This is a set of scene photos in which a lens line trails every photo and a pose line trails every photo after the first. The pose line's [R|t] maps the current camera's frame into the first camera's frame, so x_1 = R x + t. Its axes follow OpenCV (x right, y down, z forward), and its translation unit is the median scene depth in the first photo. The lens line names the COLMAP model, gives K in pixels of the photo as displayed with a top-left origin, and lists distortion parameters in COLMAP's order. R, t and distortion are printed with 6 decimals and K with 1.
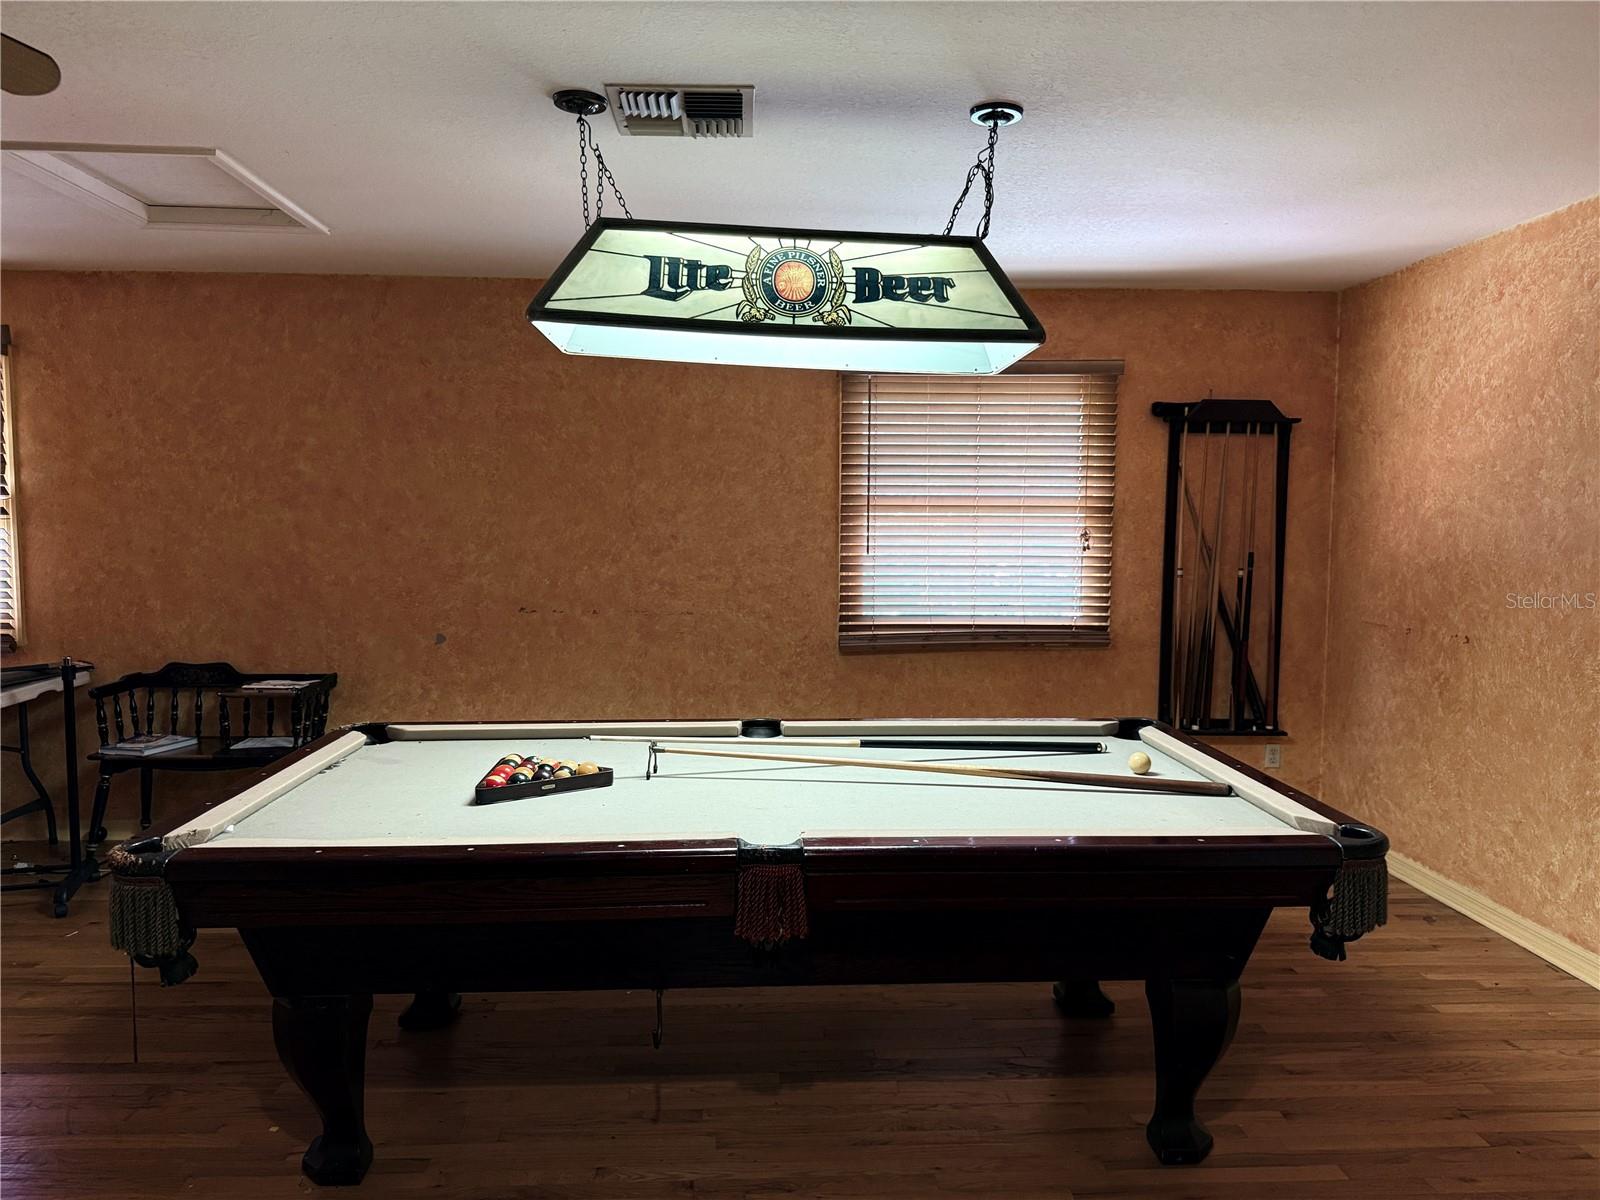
lens RADIAL K [[1105.9, 0, 806.9], [0, 1105.9, 595.7], [0, 0, 1]] dist [0.123337, -0.184039]
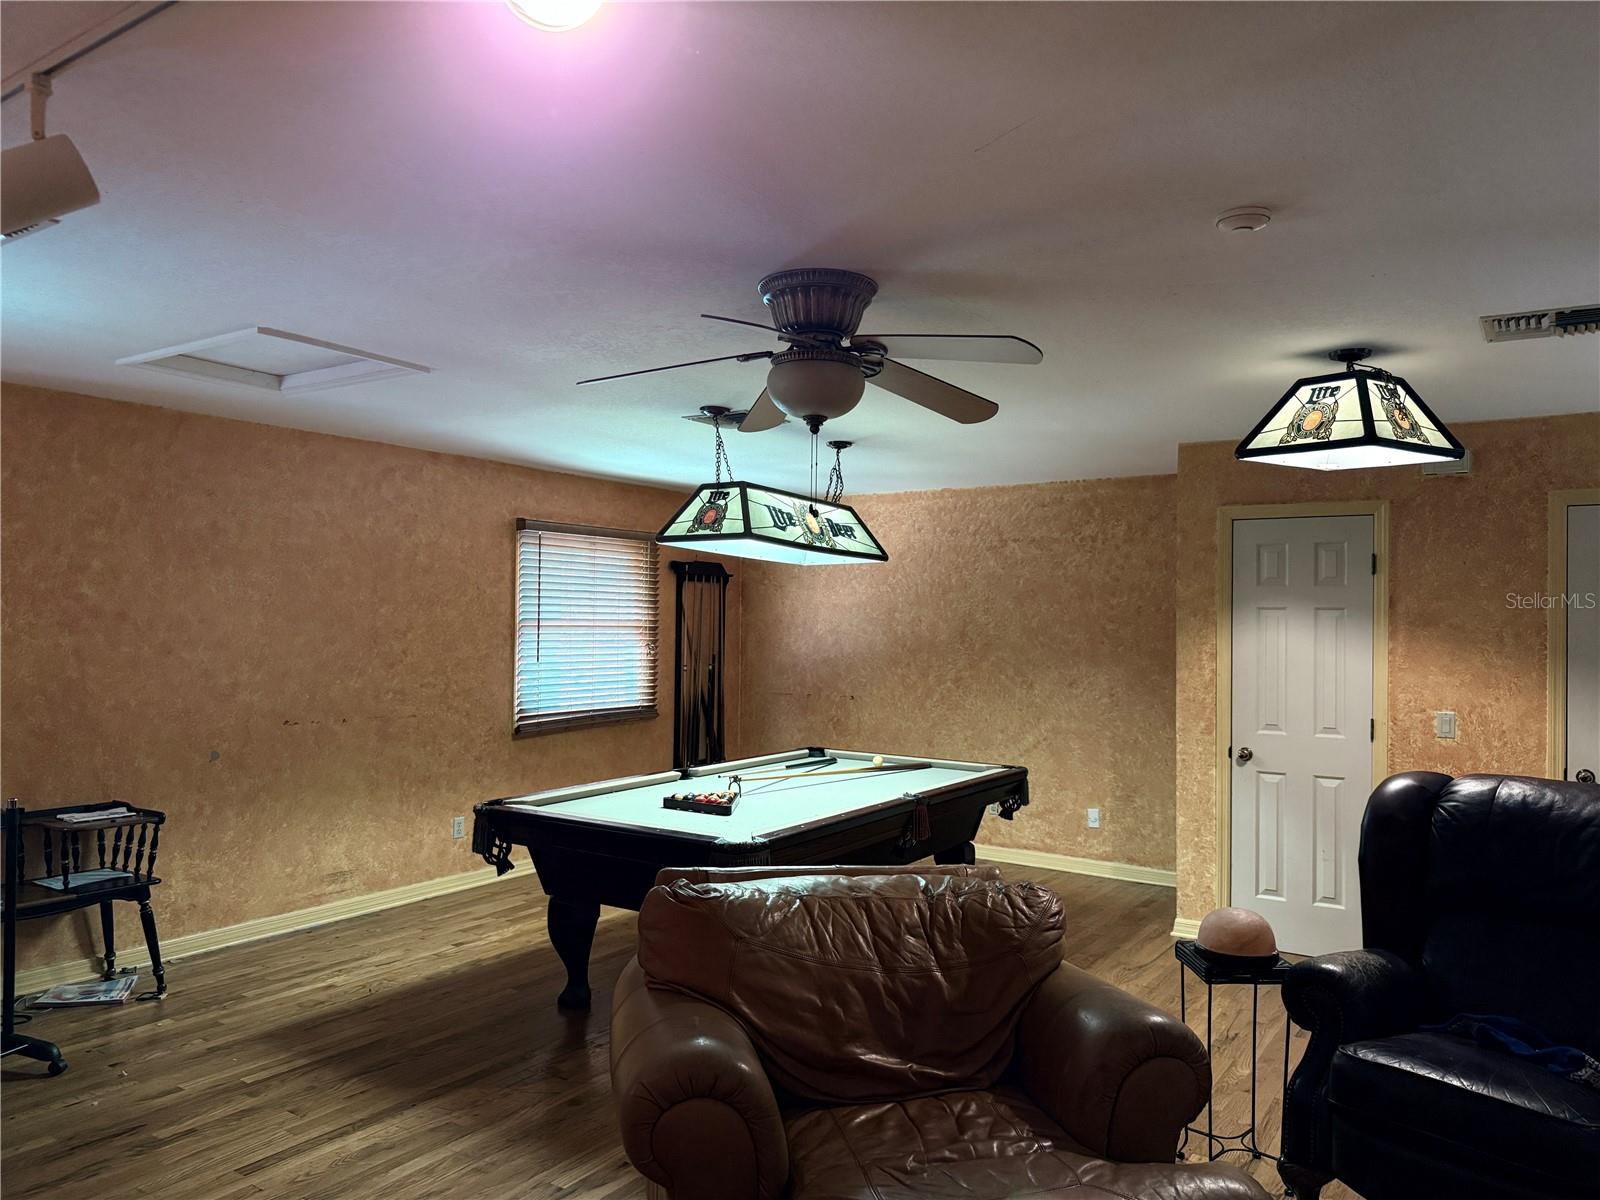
lens RADIAL K [[1105.9, 0, 806.9], [0, 1105.9, 595.7], [0, 0, 1]] dist [0.123337, -0.184039]
pose [[0.600666, 0.019901, 0.799252, -0.841061], [0.048398, 0.996952, -0.061196, -0.019457], [-0.798034, 0.075441, 0.597872, -0.079501]]
